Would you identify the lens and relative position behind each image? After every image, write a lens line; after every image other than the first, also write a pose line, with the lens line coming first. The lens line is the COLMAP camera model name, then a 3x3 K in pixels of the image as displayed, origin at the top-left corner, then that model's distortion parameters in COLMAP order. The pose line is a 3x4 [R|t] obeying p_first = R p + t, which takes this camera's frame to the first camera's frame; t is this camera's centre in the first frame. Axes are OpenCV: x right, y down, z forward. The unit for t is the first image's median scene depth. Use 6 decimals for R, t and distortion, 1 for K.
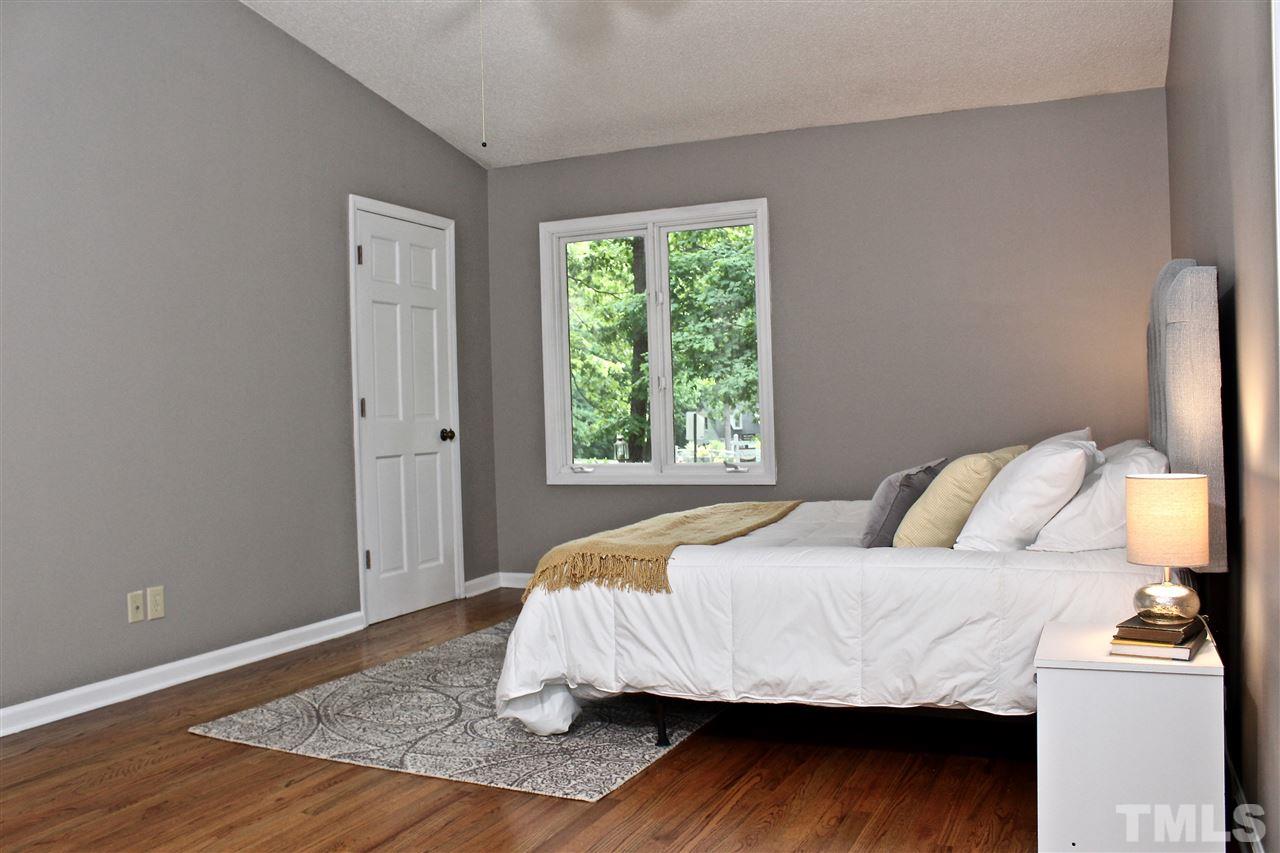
lens RADIAL K [[1069.9, 0, 635.8], [0, 1069.9, 421.3], [0, 0, 1]] dist [-0.147044, 0.085218]
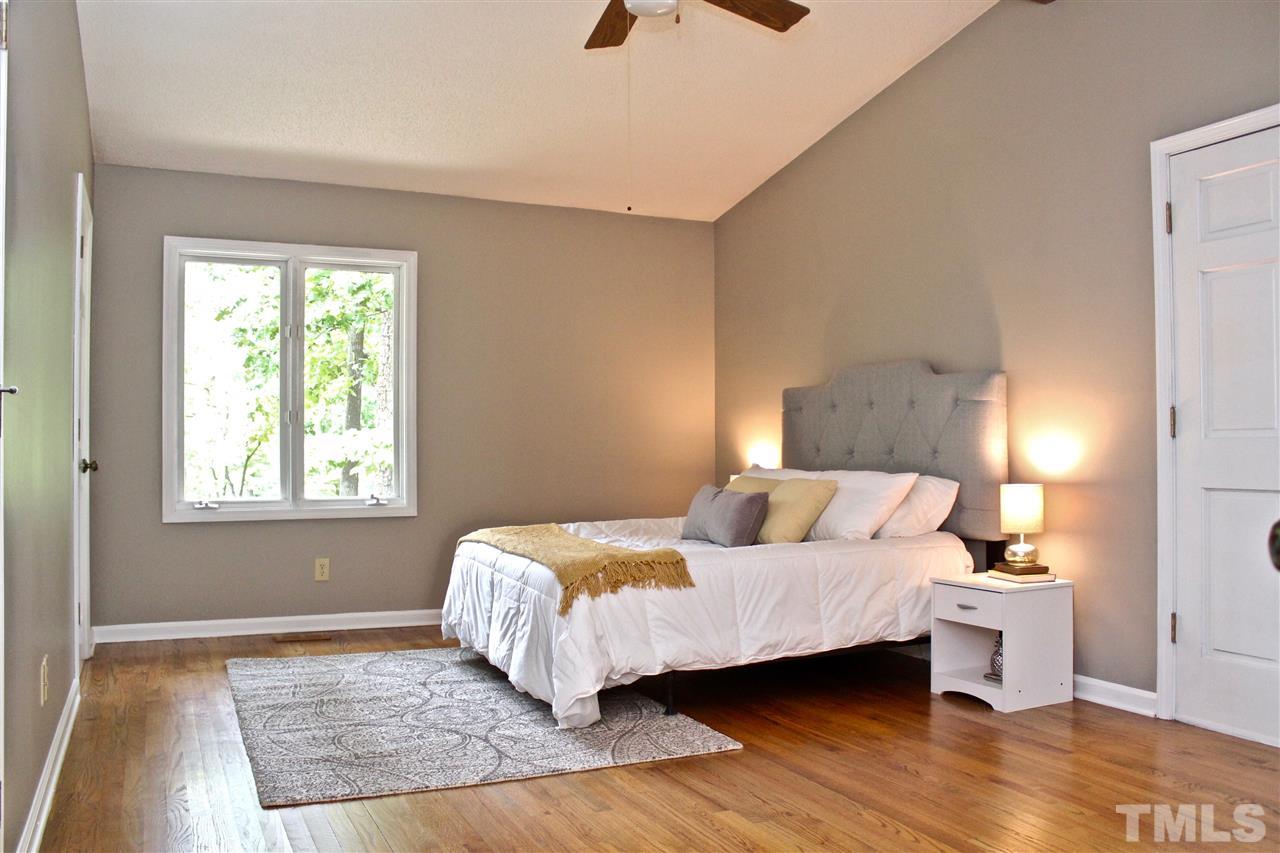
lens RADIAL K [[1069.9, 0, 635.3], [0, 1069.9, 433.9], [0, 0, 1]] dist [-0.147044, 0.085218]
pose [[0.642479, 0.035010, 0.765503, -1.018971], [-0.007777, 0.999202, -0.039170, 0.031276], [-0.766264, 0.019213, 0.642239, 0.249841]]
